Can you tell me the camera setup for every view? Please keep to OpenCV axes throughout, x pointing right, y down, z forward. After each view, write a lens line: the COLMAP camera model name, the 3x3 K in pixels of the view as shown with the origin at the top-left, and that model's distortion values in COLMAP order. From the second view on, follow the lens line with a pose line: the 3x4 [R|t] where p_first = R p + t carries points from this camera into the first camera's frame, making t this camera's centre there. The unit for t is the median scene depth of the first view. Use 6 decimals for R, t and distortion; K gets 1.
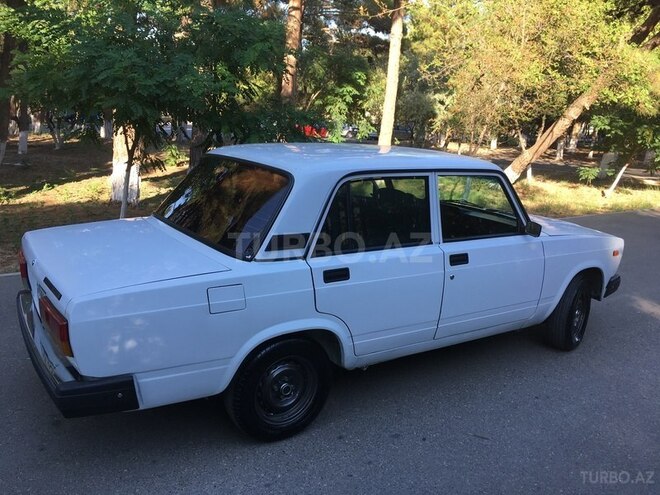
lens RADIAL K [[592.9, 0, 330.0], [0, 592.9, 247.5], [0, 0, 1]] dist [0.026758, -0.001810]
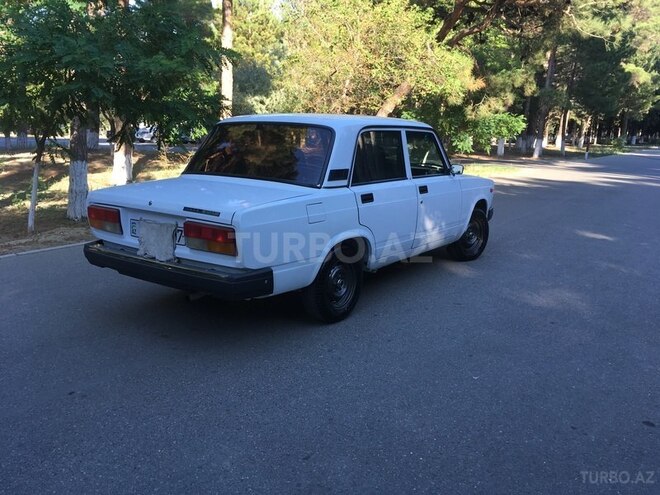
lens RADIAL K [[592.9, 0, 330.0], [0, 592.9, 247.5], [0, 0, 1]] dist [0.026758, -0.001810]
pose [[0.940478, -0.101047, 0.324485, -0.540511], [0.103963, 0.994546, 0.008385, 0.141664], [-0.323562, 0.025849, 0.945854, -0.305325]]
